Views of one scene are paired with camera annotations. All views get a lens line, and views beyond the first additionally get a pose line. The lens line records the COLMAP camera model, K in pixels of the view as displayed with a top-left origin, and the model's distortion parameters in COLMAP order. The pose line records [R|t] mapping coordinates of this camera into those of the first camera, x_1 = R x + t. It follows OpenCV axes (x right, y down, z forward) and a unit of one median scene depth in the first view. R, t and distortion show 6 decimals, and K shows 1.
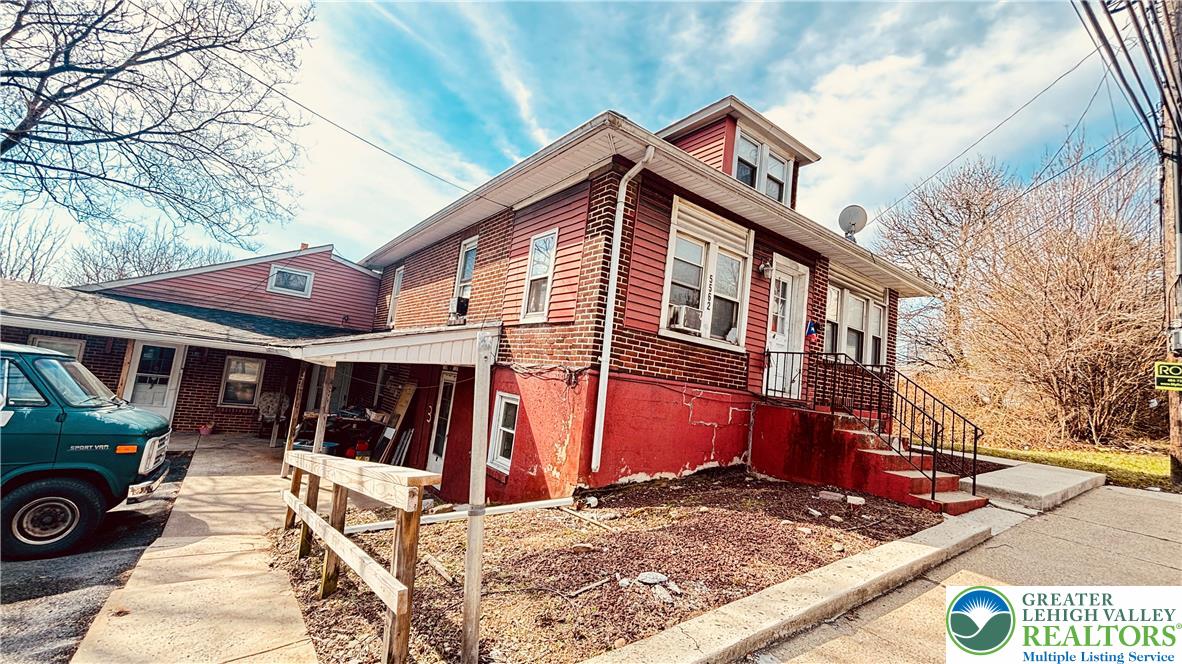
lens RADIAL K [[481.2, 0, 591.0], [0, 481.2, 332.0], [0, 0, 1]] dist [0.001767, 0.000114]
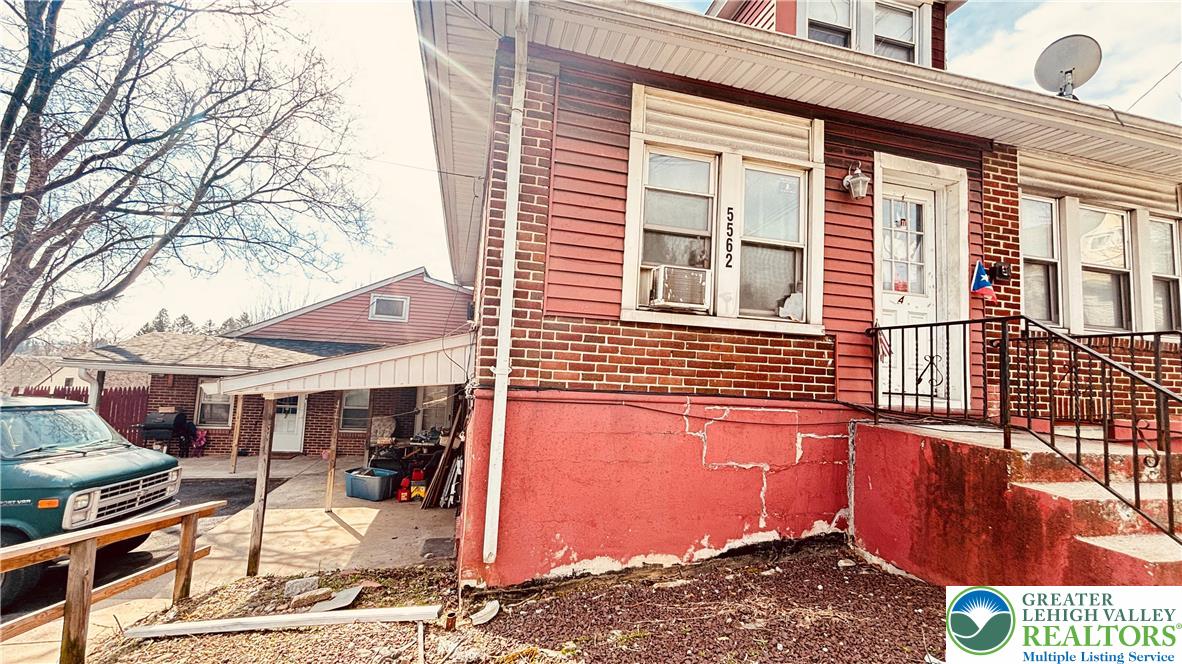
lens RADIAL K [[482.9, 0, 591.0], [0, 482.9, 332.0], [0, 0, 1]] dist [-0.027498, 0.016603]
pose [[0.920162, -0.102040, -0.378008, 0.291769], [0.100238, 0.994662, -0.024499, 0.027583], [0.378490, -0.015347, 0.925478, 0.388747]]
